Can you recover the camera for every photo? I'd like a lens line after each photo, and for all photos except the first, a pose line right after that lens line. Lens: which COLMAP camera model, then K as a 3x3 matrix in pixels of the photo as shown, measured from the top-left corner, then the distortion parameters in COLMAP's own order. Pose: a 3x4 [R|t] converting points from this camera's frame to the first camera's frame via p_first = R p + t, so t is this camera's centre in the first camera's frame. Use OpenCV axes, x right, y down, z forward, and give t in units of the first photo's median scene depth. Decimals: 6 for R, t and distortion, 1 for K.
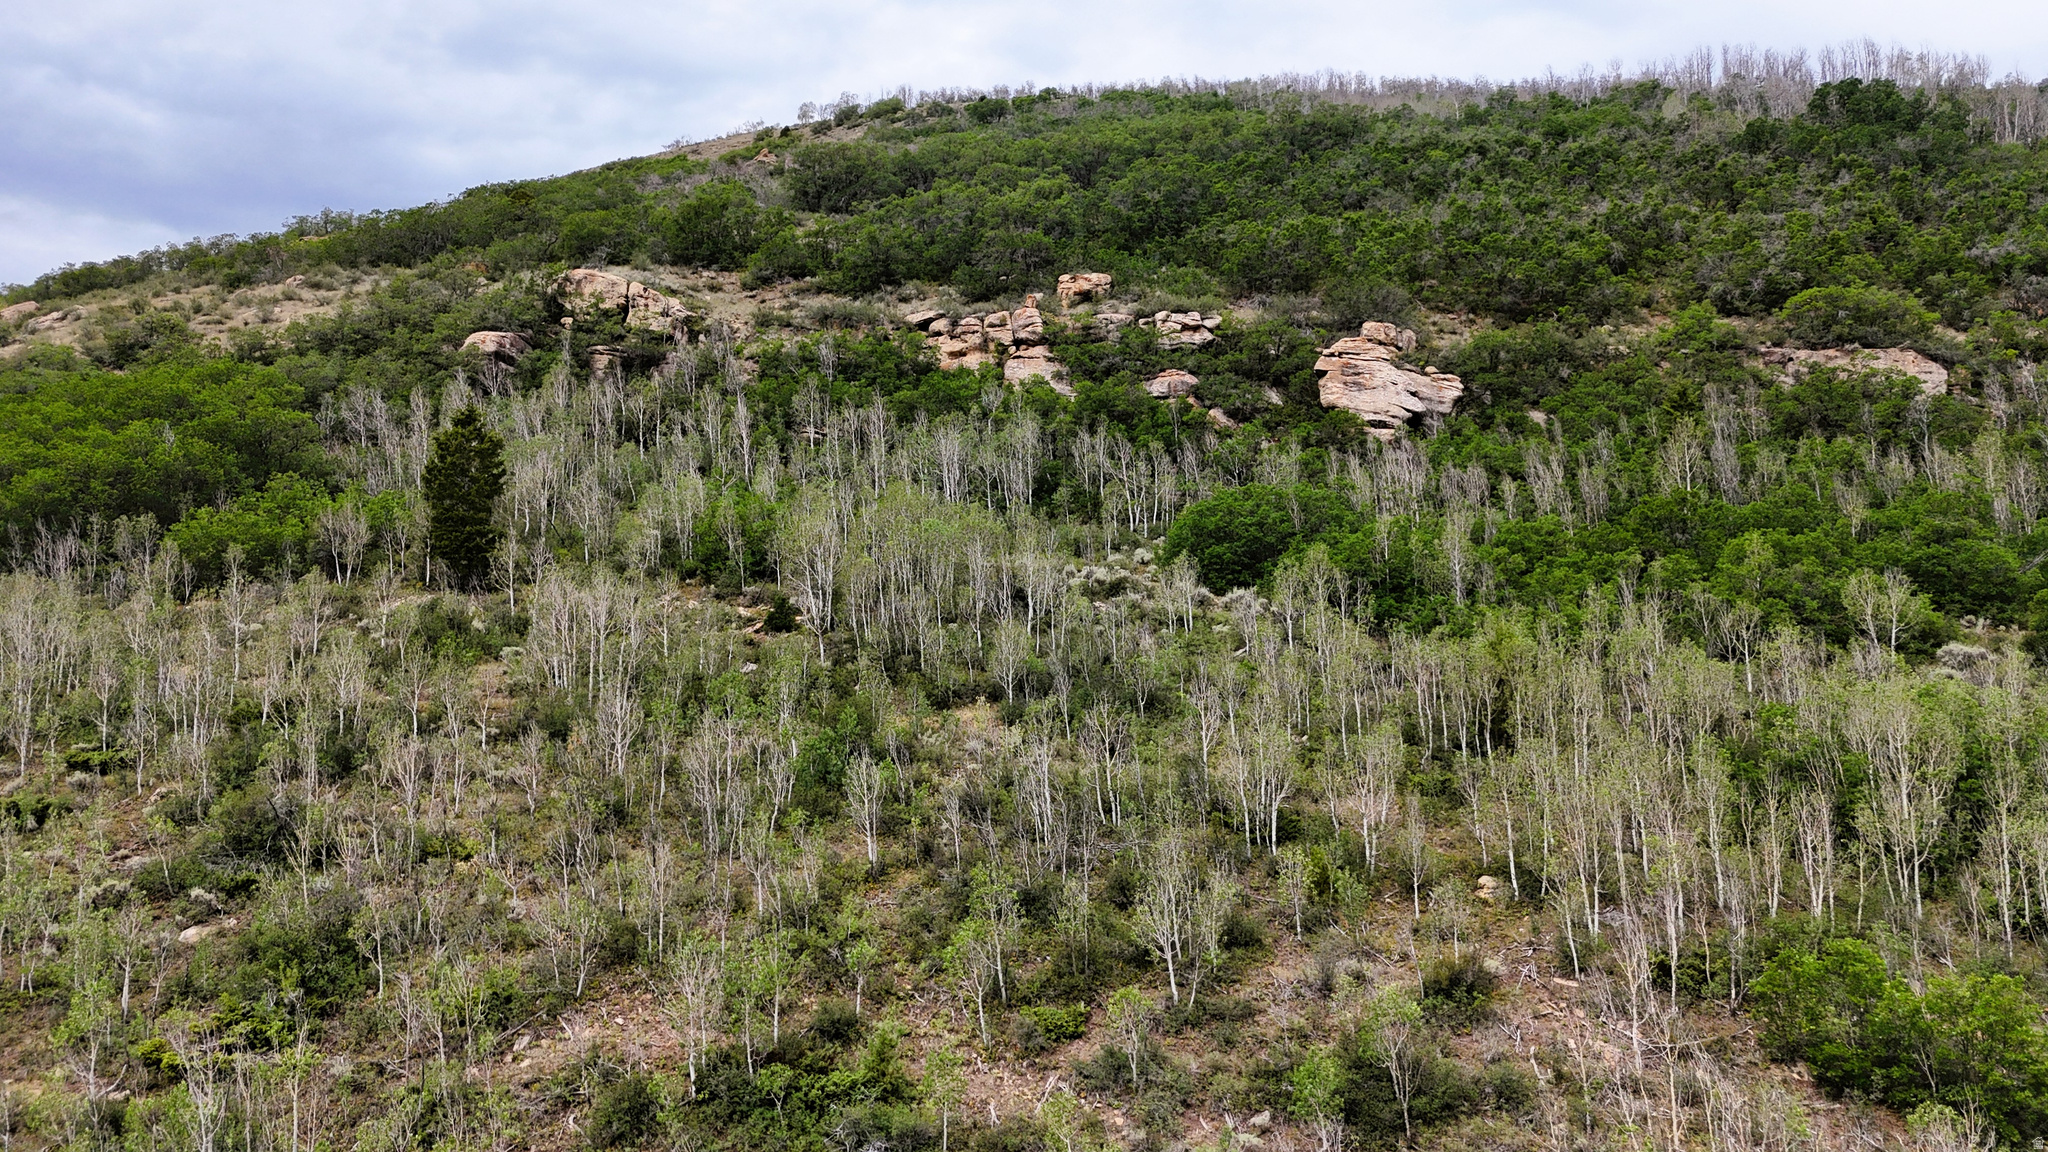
lens RADIAL K [[1497.5, 0, 1024.0], [0, 1497.5, 587.5], [0, 0, 1]] dist [0.066629, -0.054394]
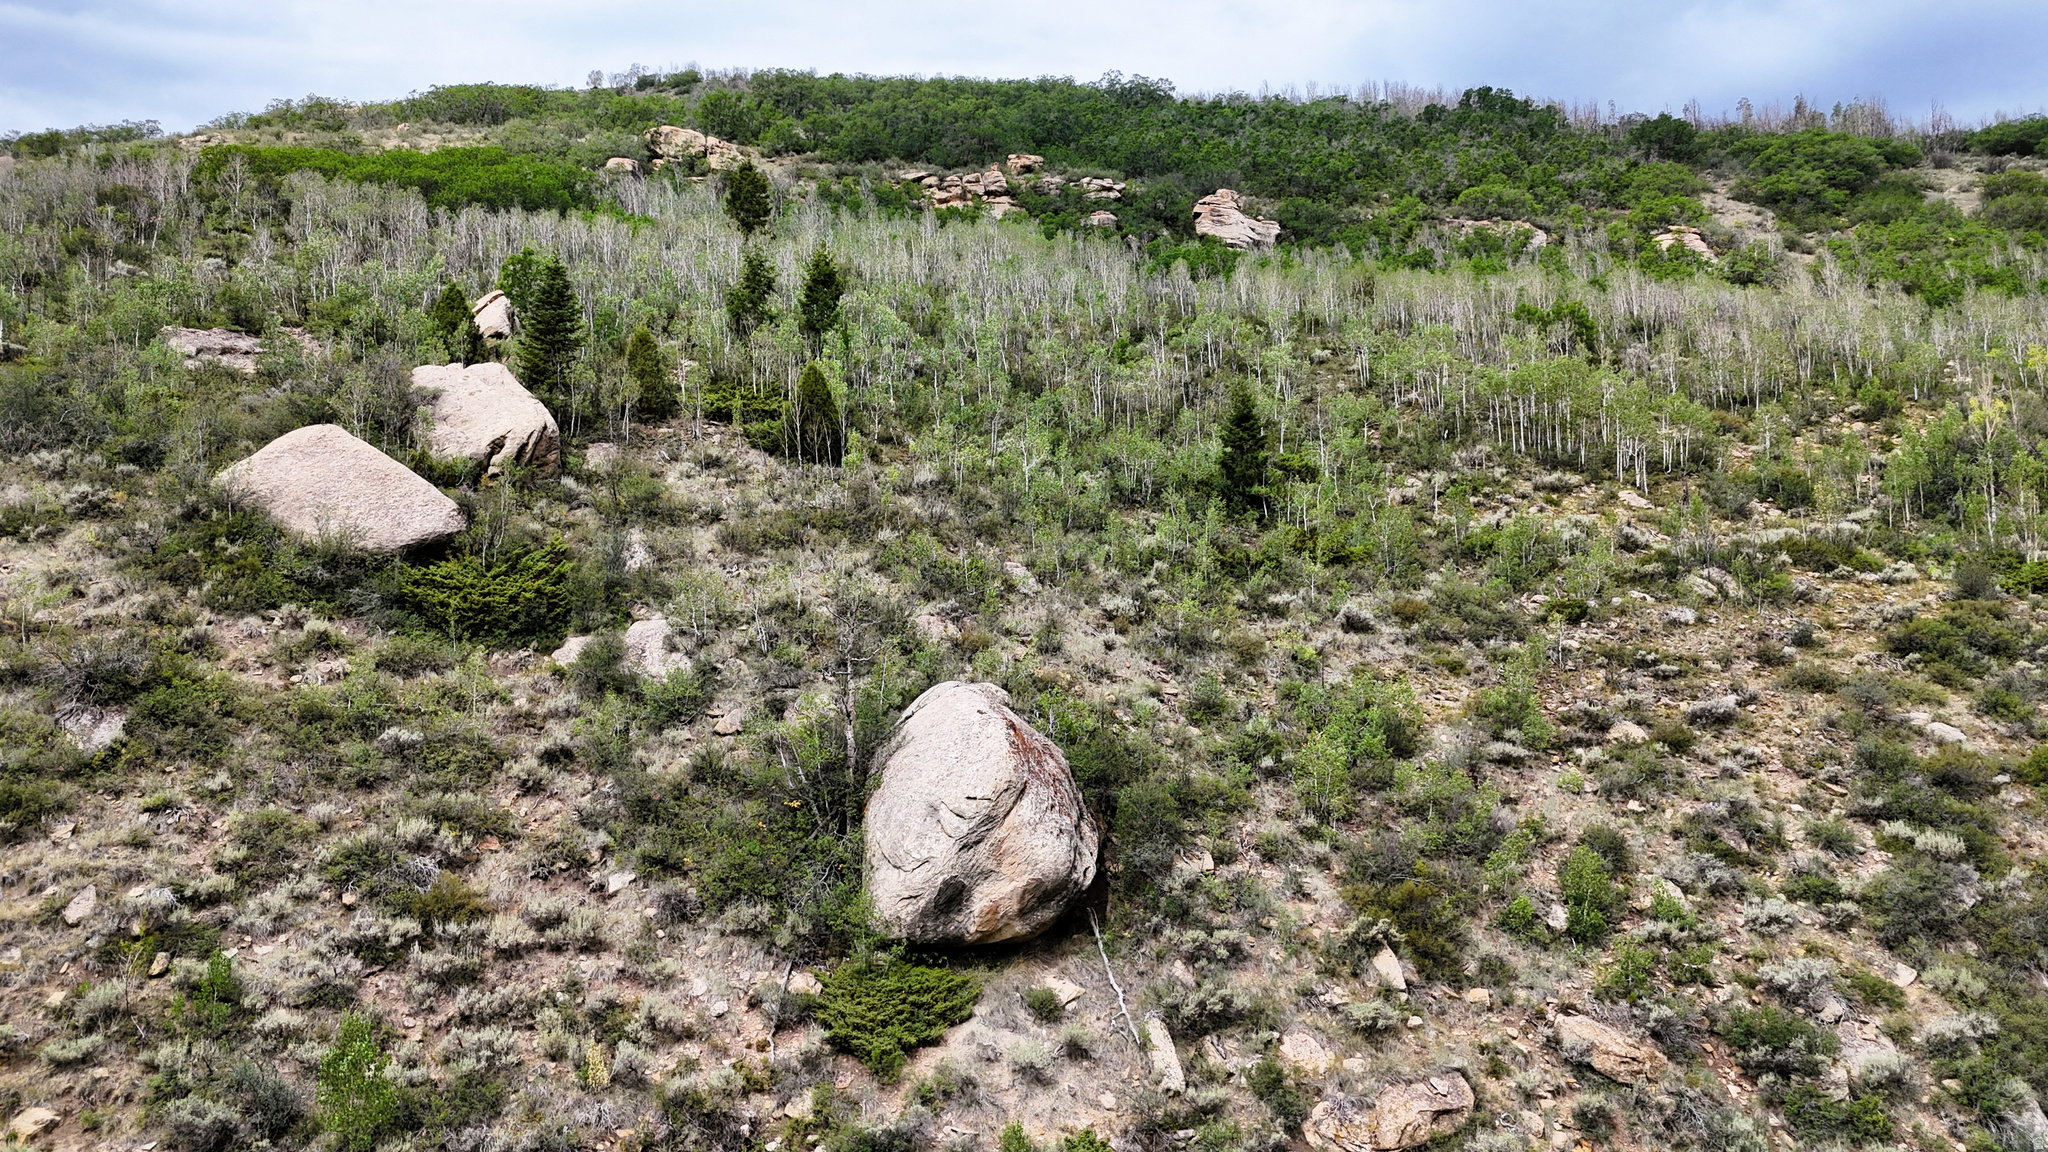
lens RADIAL K [[1497.5, 0, 1017.7], [0, 1497.5, 590.3], [0, 0, 1]] dist [0.066629, -0.054394]
pose [[0.975588, 0.015090, 0.219090, -0.292458], [-0.011112, 0.999750, -0.019379, 0.254697], [-0.219328, 0.016472, 0.975512, -0.447232]]
